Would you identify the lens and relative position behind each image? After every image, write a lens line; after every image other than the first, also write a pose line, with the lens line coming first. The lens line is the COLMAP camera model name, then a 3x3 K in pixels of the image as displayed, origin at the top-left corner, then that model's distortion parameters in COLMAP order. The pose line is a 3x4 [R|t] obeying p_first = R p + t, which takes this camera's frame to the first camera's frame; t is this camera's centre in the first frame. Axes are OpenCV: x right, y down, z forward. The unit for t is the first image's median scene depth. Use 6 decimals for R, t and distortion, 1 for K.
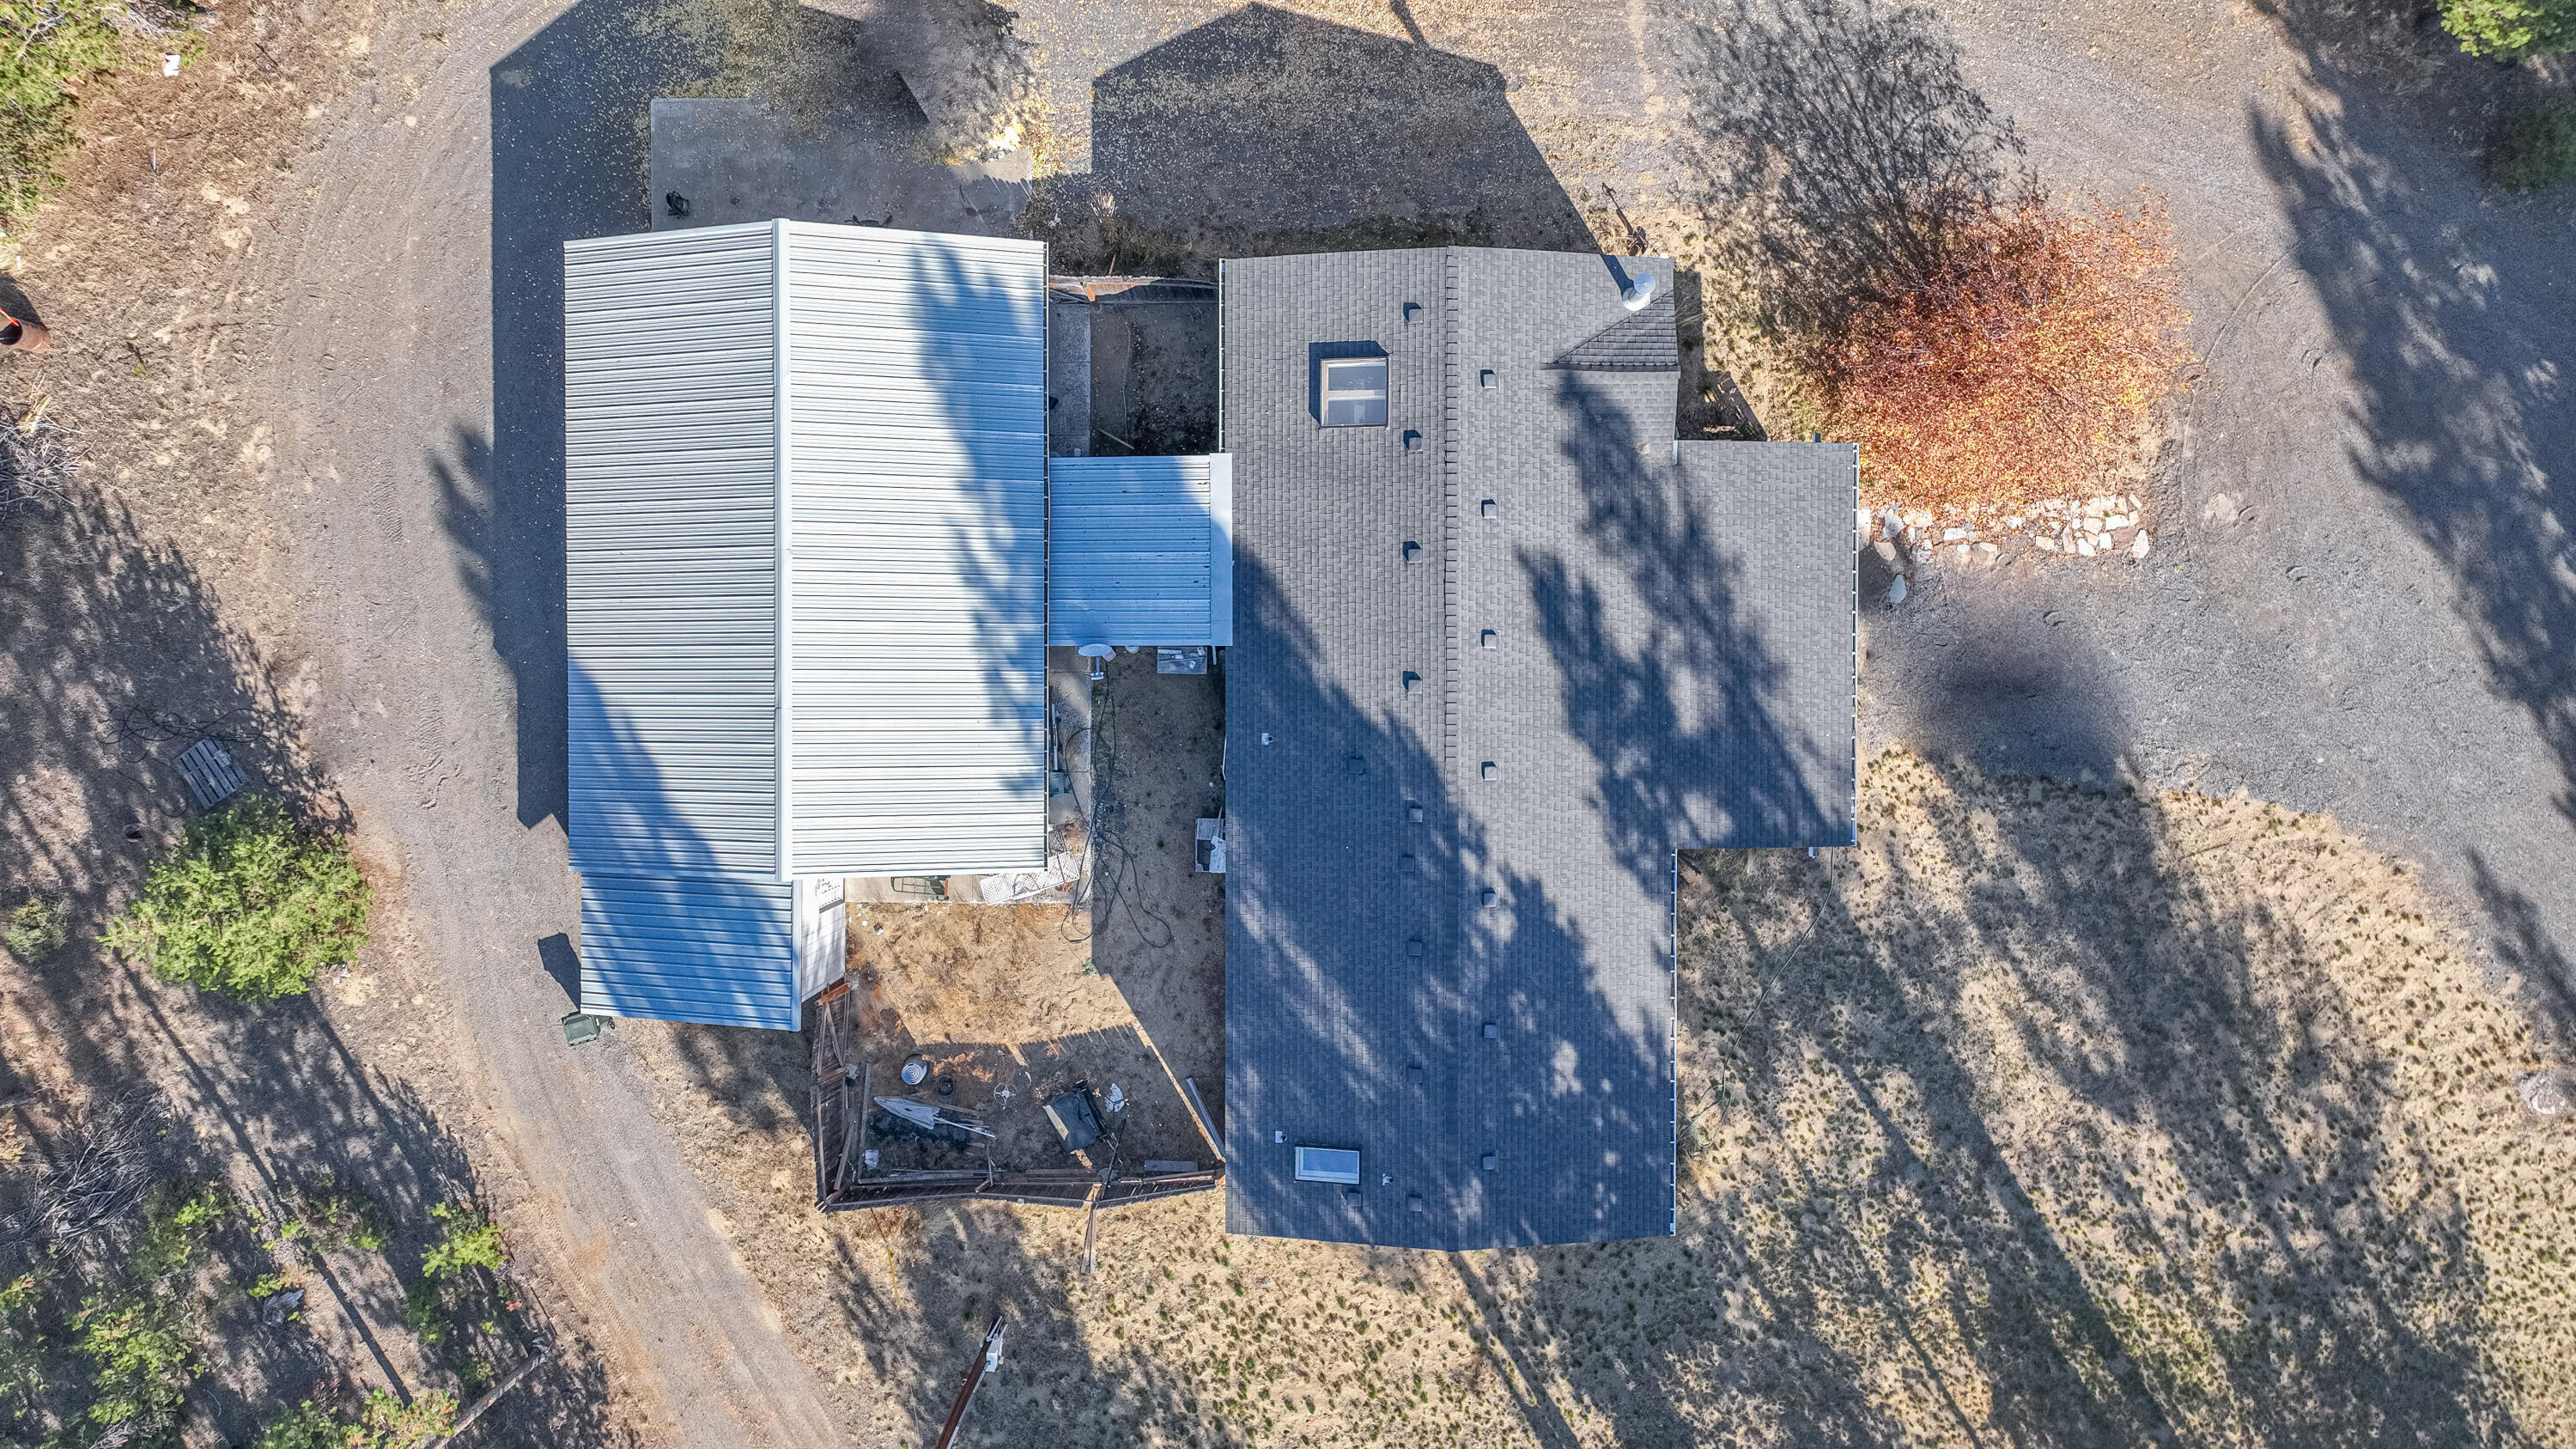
lens RADIAL K [[1782.5, 0, 1288.0], [0, 1782.5, 724.5], [0, 0, 1]] dist [-0.014102, 0.038143]
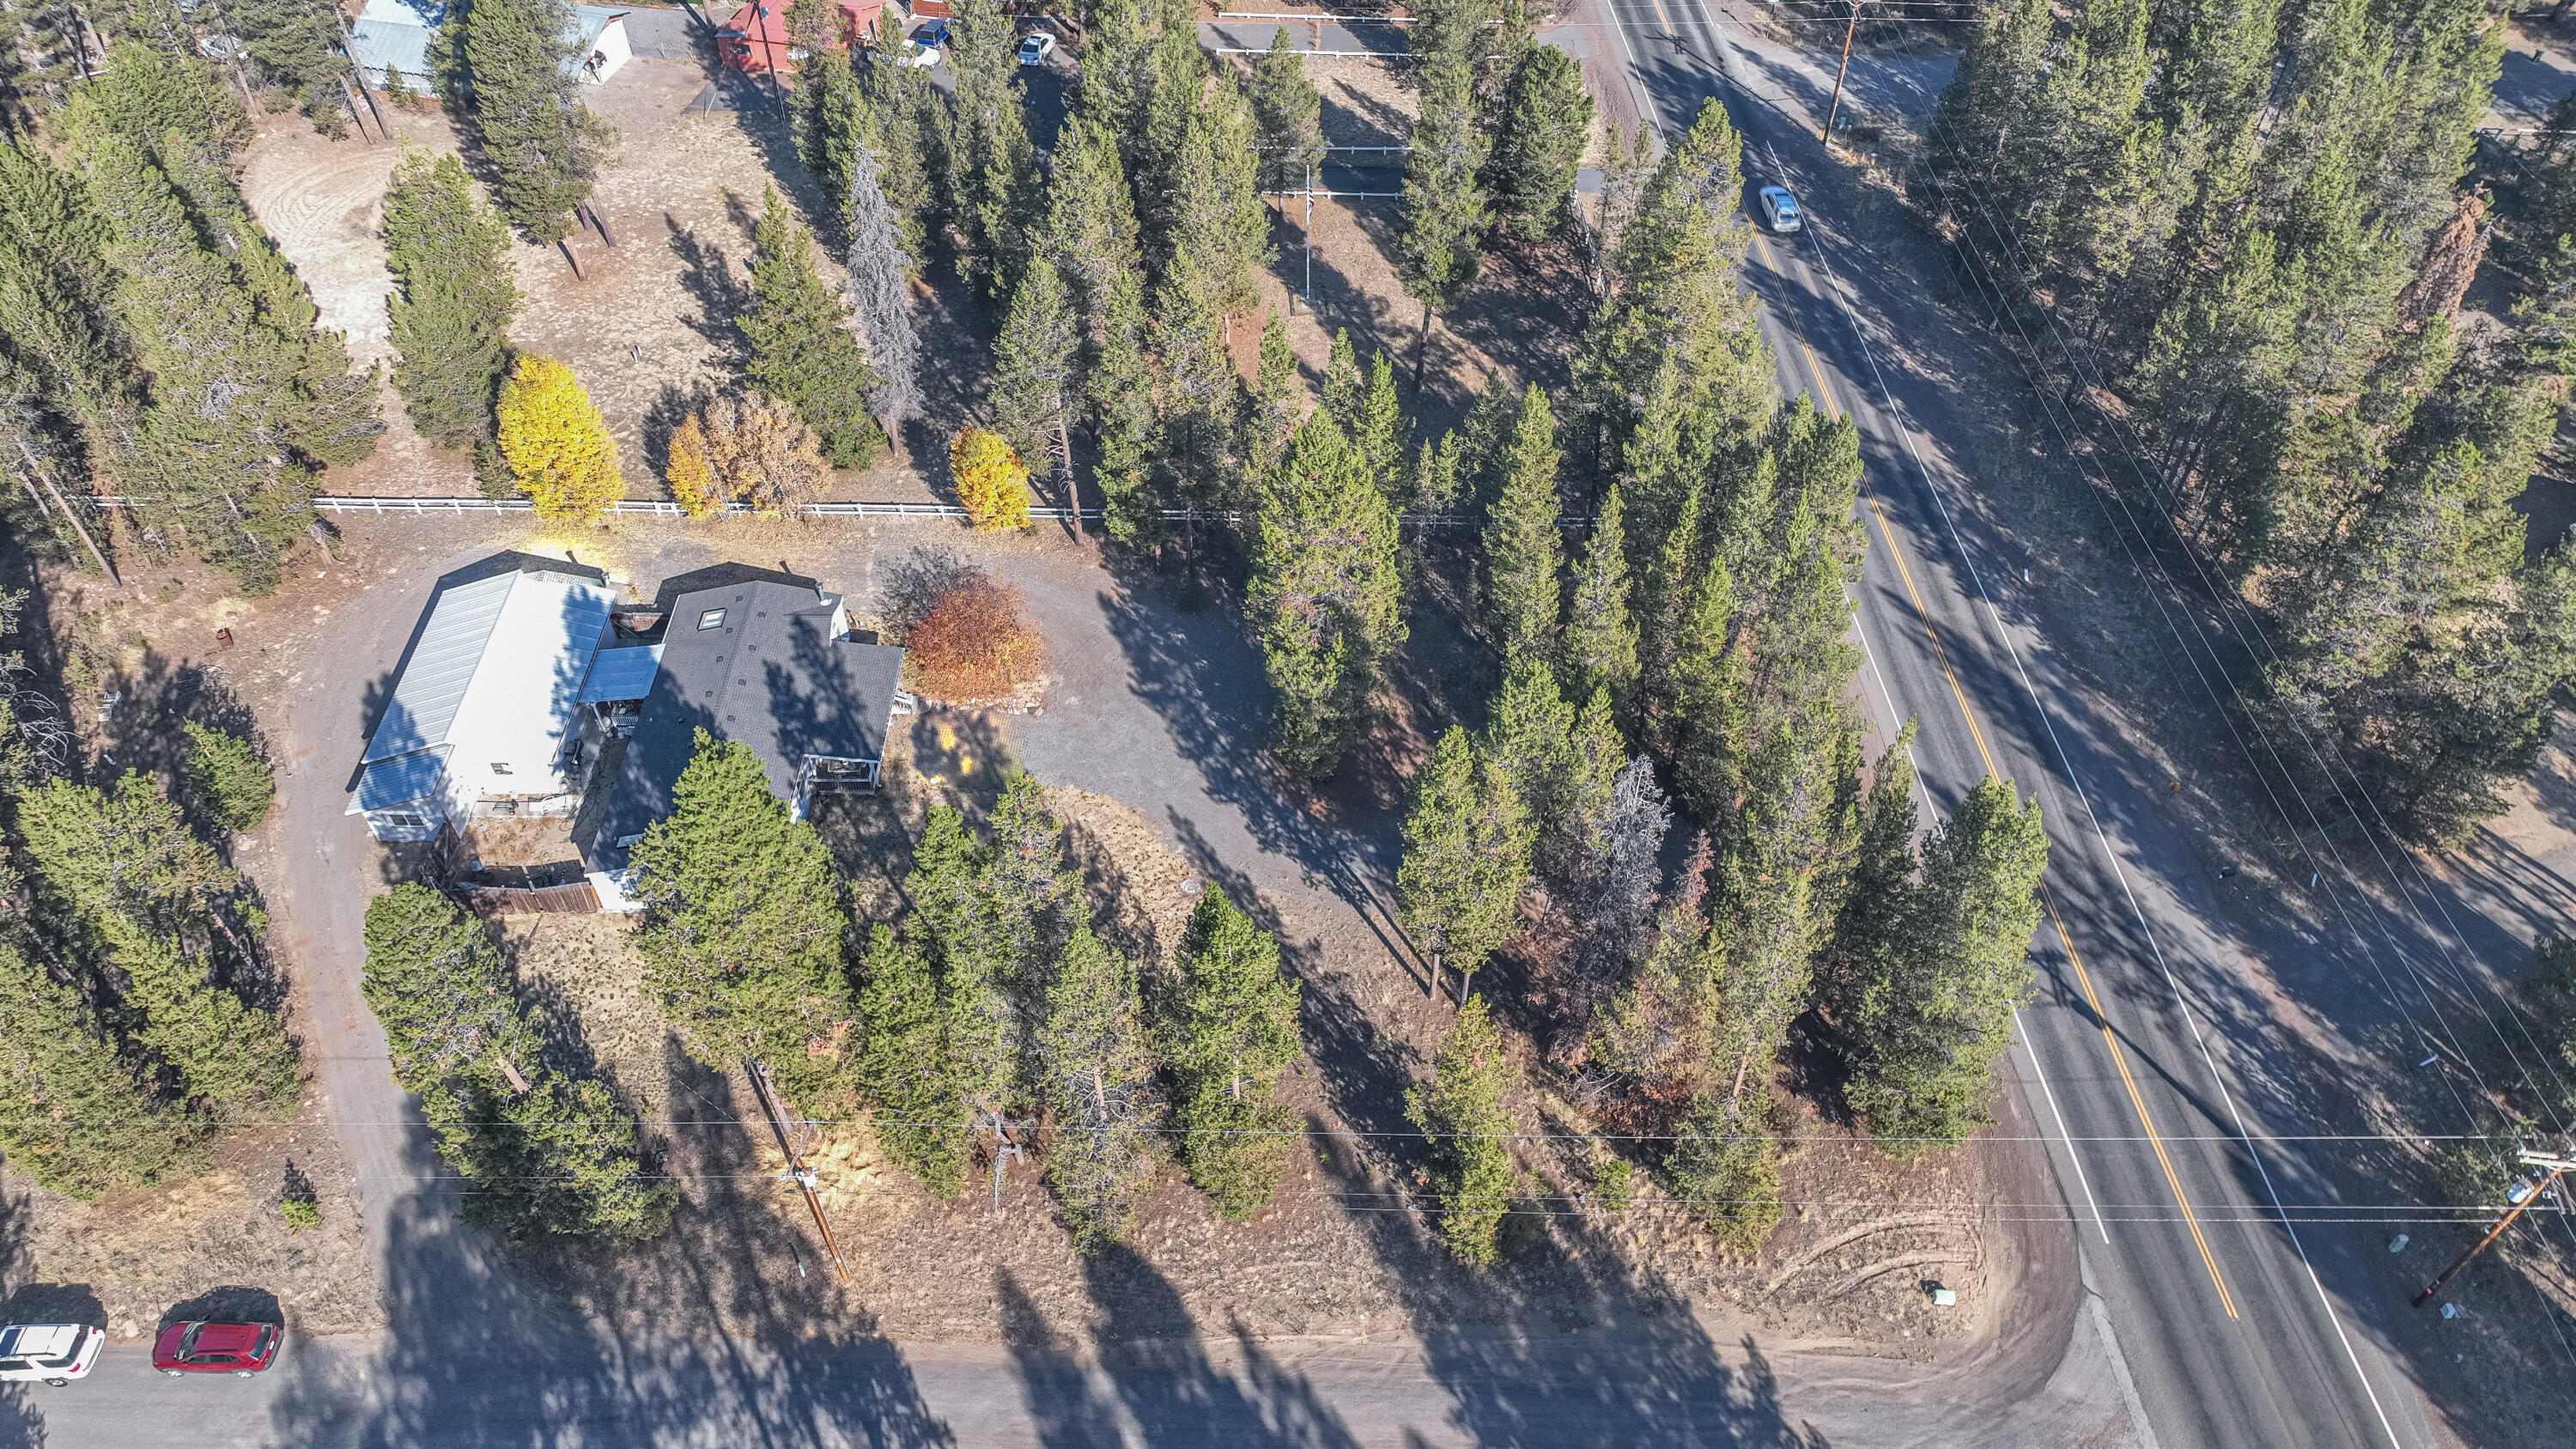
lens RADIAL K [[1782.5, 0, 1288.0], [0, 1782.5, 724.5], [0, 0, 1]] dist [-0.014102, 0.038143]
pose [[0.999913, 0.012886, -0.002981, 0.893980], [-0.011286, 0.713761, -0.700298, 1.771909], [-0.006896, 0.700271, 0.713844, -0.815805]]
